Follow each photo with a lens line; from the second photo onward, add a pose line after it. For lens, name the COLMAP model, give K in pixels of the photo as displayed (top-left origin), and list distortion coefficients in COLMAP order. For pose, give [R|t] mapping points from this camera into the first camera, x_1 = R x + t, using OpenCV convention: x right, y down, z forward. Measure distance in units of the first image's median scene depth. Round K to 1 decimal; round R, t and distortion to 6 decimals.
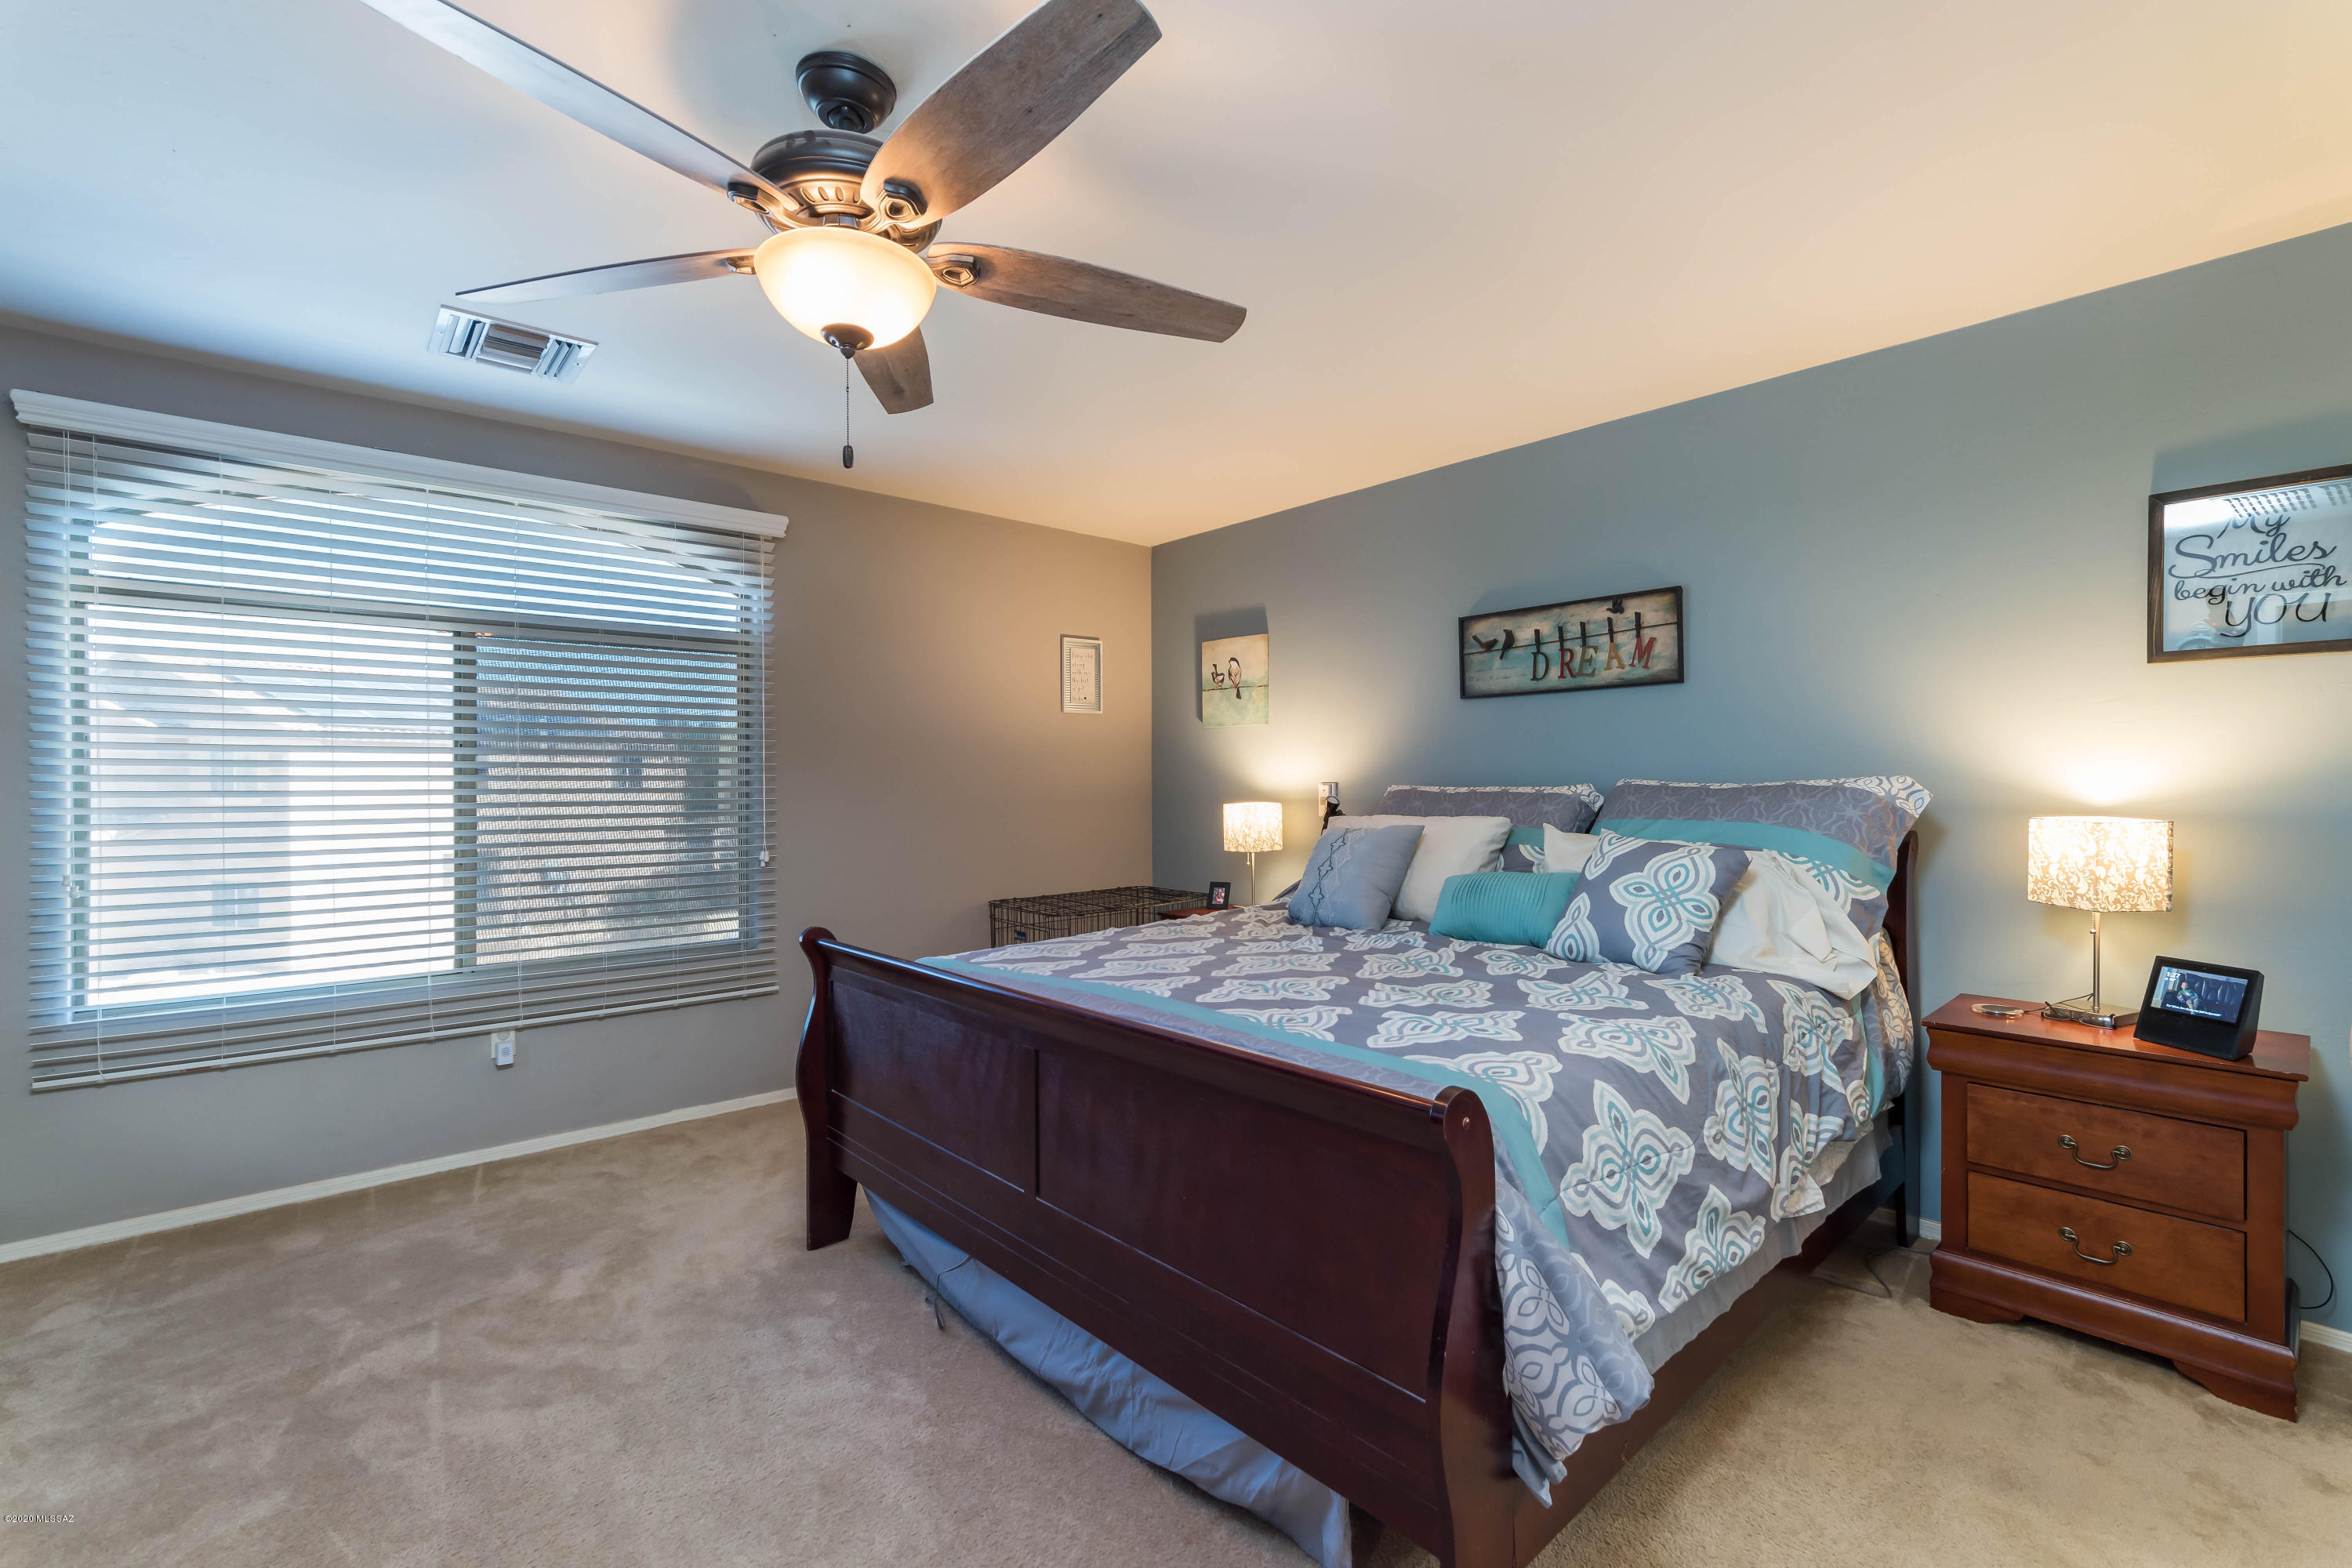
lens RADIAL K [[1027.7, 0, 1157.3], [0, 1027.7, 784.1], [0, 0, 1]] dist [-0.001436, 0.003711]
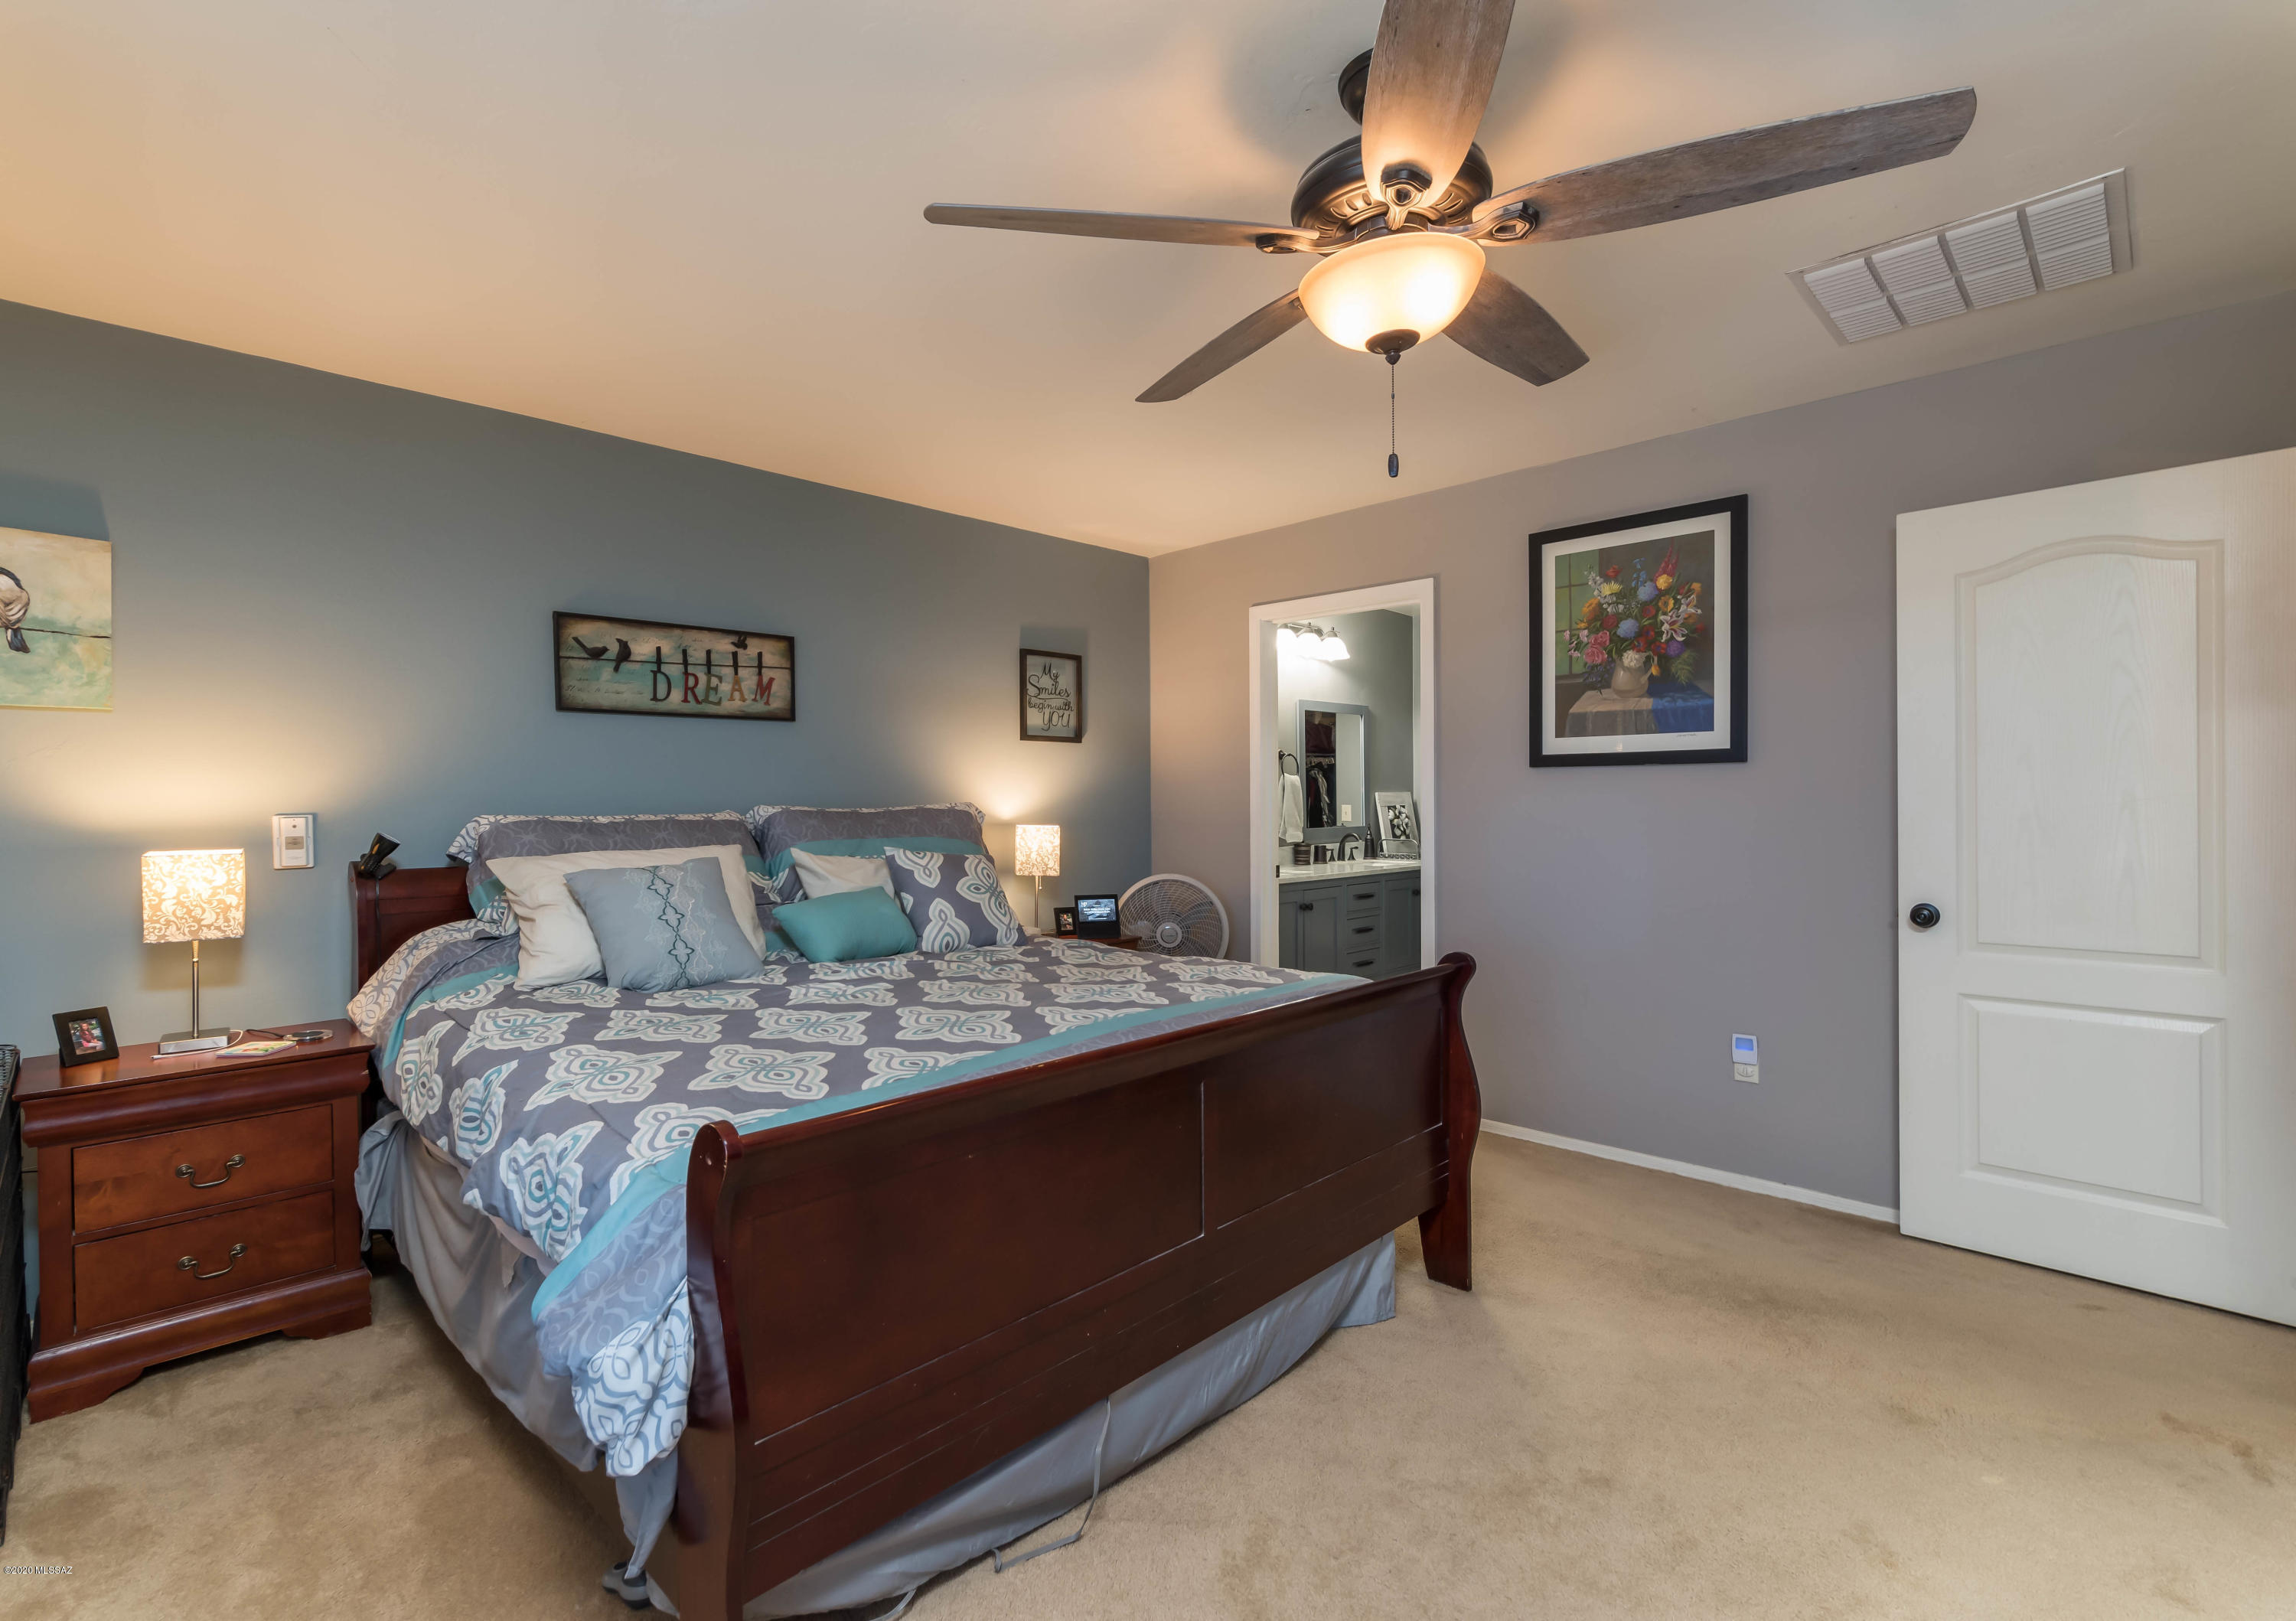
lens RADIAL K [[1037.8, 0, 1141.3], [0, 1037.8, 808.7], [0, 0, 1]] dist [0.004592, 0.000326]
pose [[-0.067981, -0.005144, 0.997673, -0.624467], [0.012035, 0.999910, 0.005975, -0.003183], [-0.997614, 0.012413, -0.067913, 0.643463]]
